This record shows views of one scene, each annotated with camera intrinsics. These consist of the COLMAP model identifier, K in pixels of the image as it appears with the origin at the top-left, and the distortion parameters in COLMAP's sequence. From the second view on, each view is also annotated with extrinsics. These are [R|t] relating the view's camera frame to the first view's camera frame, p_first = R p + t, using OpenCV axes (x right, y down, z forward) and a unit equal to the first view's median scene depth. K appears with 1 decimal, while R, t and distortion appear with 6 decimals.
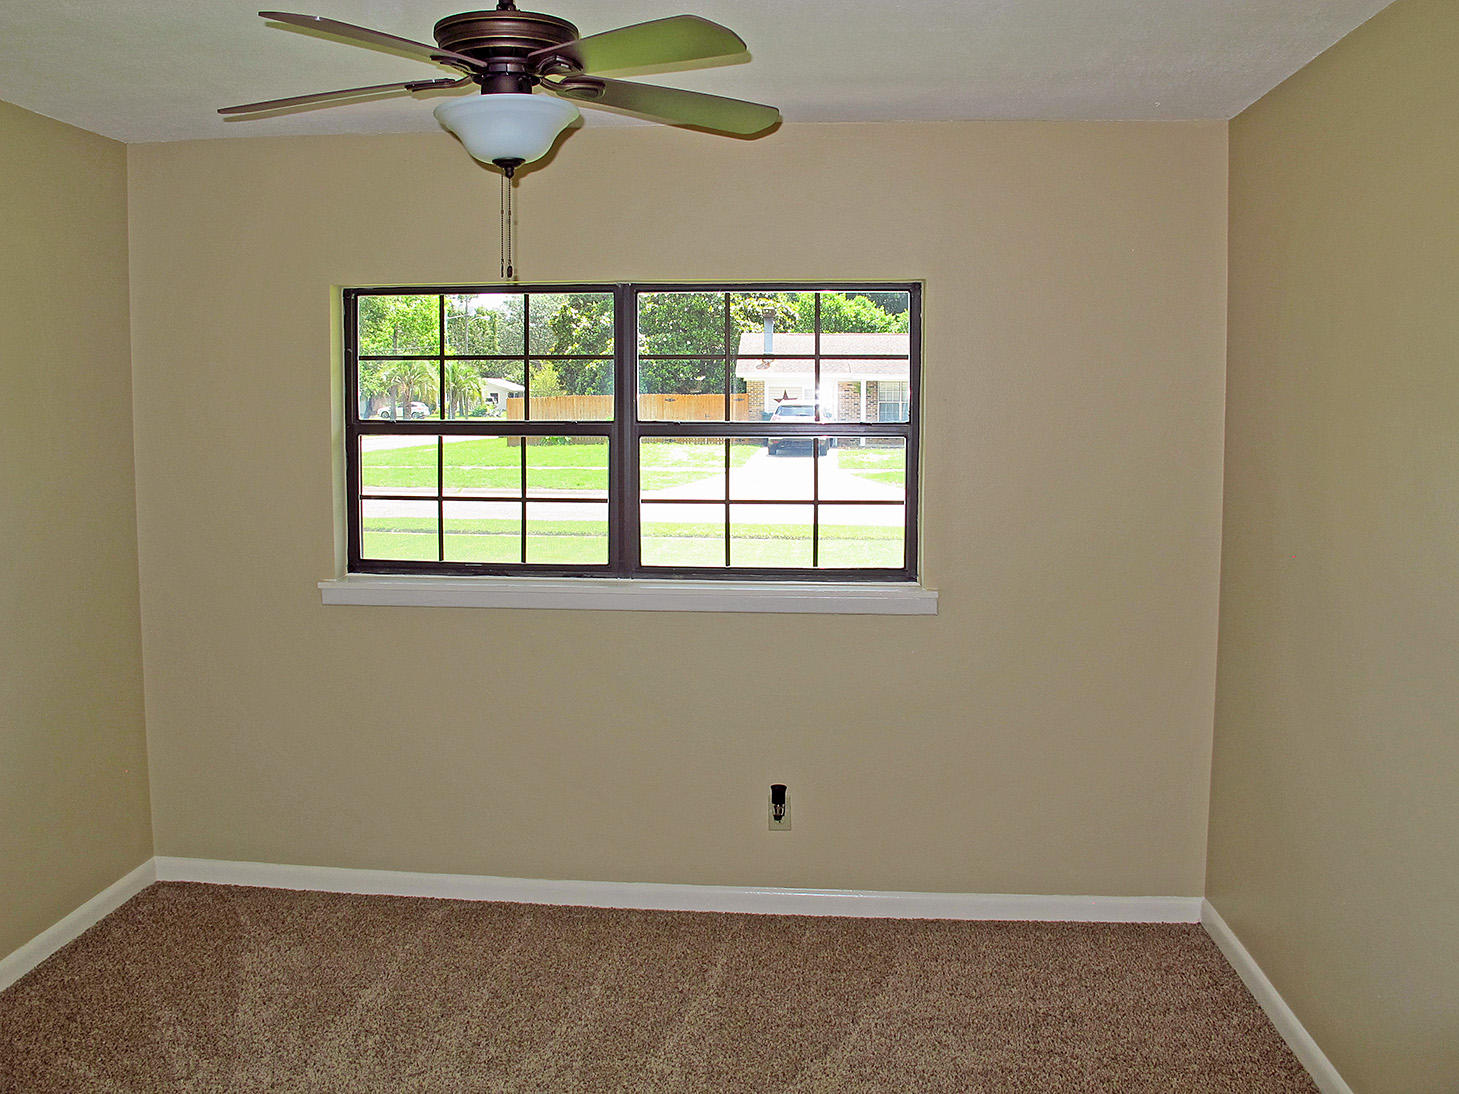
lens RADIAL K [[1227.5, 0, 725.2], [0, 1227.5, 503.9], [0, 0, 1]] dist [-0.147565, 0.112734]
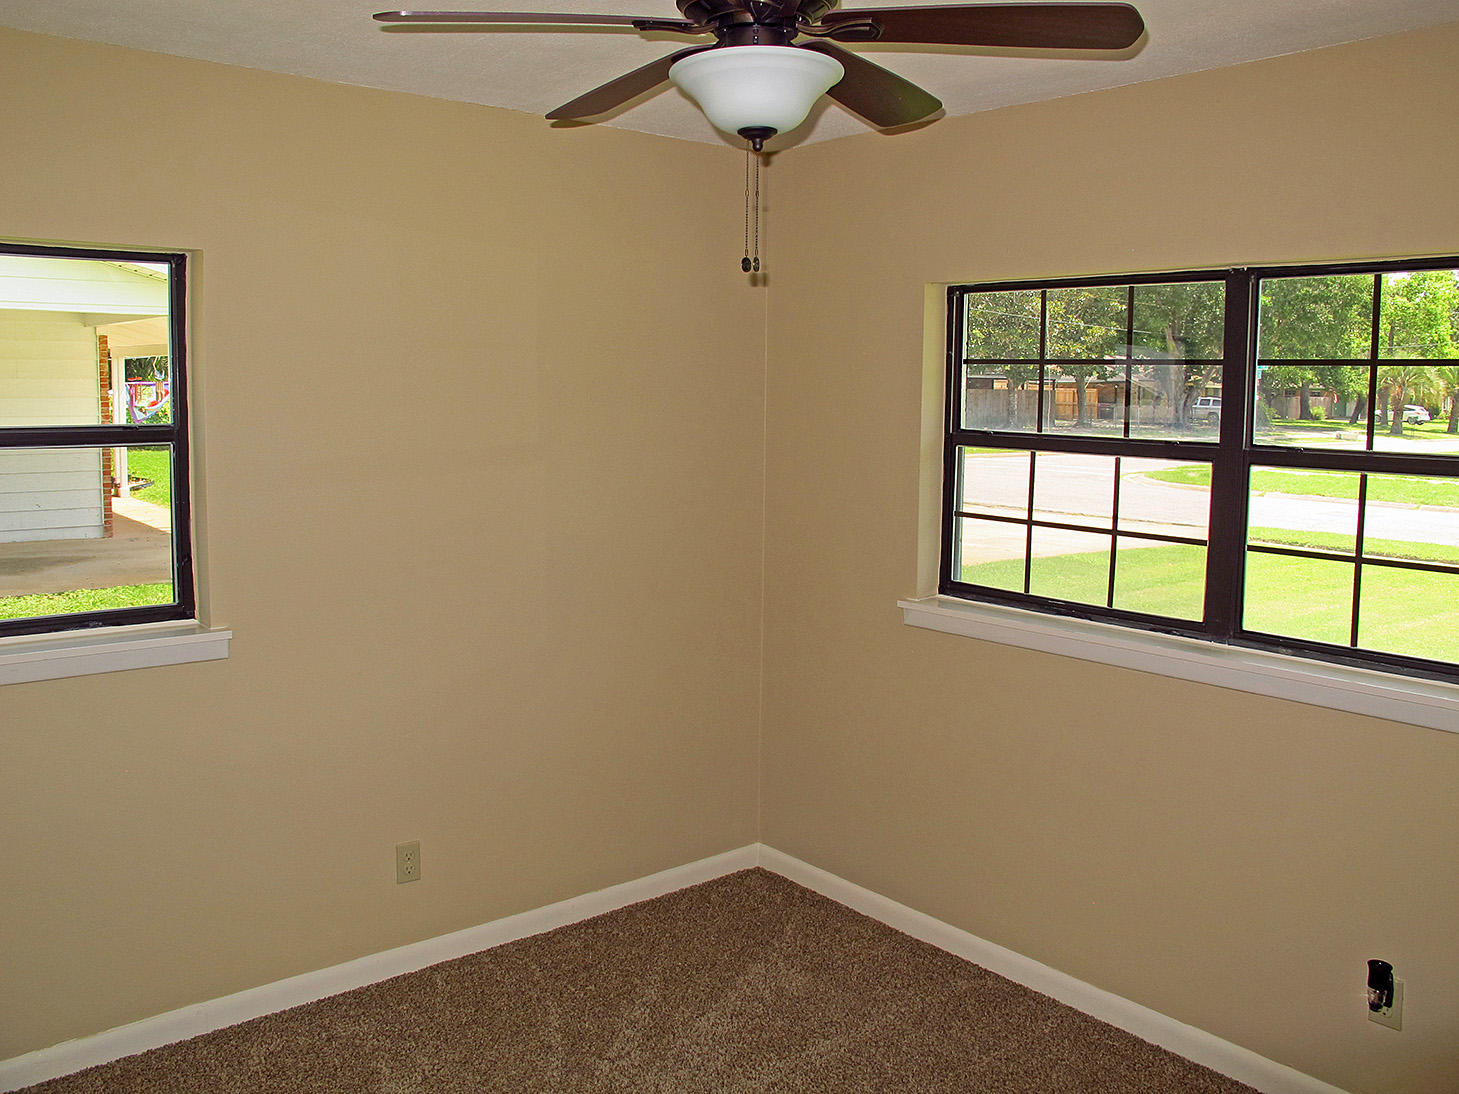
lens RADIAL K [[1227.5, 0, 725.2], [0, 1227.5, 503.9], [0, 0, 1]] dist [-0.147565, 0.112734]
pose [[0.703187, 0.073759, -0.707169, 0.232790], [-0.072263, 0.996868, 0.032120, -0.030340], [0.707324, 0.028516, 0.706315, 0.227491]]
